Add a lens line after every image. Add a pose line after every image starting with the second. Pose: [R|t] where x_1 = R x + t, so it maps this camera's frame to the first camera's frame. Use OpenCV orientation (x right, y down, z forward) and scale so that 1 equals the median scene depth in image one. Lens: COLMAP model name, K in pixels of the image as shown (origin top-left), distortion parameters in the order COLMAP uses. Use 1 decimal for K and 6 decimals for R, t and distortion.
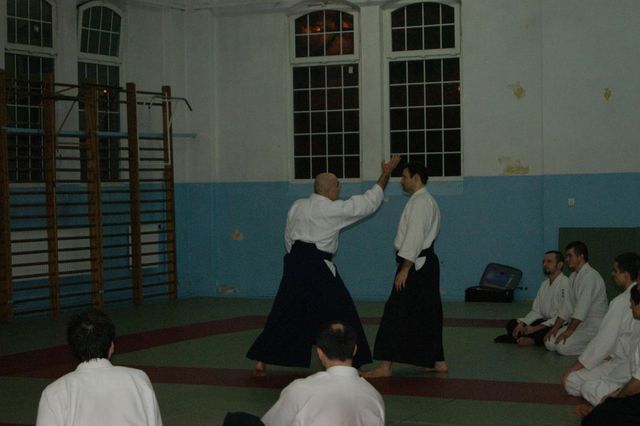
lens RADIAL K [[1523.2, 0, 316.6], [0, 1523.2, 210.1], [0, 0, 1]] dist [0.043891, 0.000000]
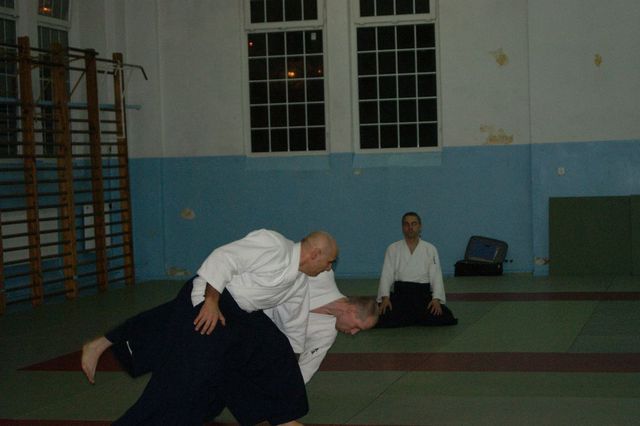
lens RADIAL K [[1523.2, 0, 325.0], [0, 1523.2, 210.4], [0, 0, 1]] dist [0.043891, 0.000000]
pose [[0.976823, -0.020781, 0.213039, -0.180434], [0.018255, 0.999738, 0.013816, 0.003420], [-0.213270, -0.009607, 0.976946, 0.073280]]
